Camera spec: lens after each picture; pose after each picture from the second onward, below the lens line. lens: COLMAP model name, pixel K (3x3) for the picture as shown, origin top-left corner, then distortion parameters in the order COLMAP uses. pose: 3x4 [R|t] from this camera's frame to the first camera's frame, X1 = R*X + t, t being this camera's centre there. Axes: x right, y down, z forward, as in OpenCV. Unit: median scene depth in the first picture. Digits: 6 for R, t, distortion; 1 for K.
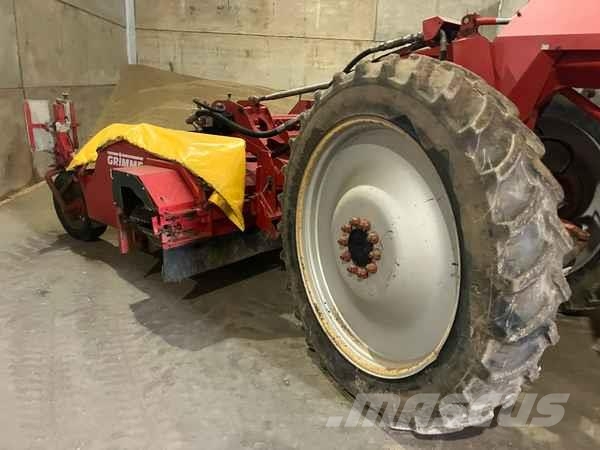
lens RADIAL K [[498.2, 0, 299.1], [0, 498.2, 229.0], [0, 0, 1]] dist [0.014075, -0.000972]
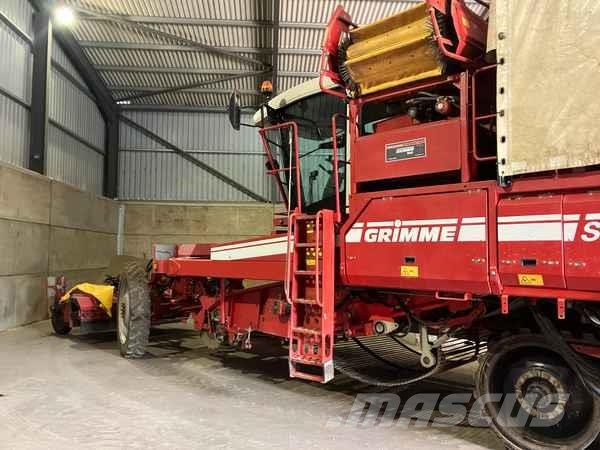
lens RADIAL K [[498.2, 0, 299.1], [0, 498.2, 229.0], [0, 0, 1]] dist [0.014075, -0.000972]
pose [[0.998800, -0.034601, -0.034671, 0.841256], [0.020958, 0.941635, -0.335982, 0.397802], [0.044273, 0.334852, 0.941230, -1.433976]]
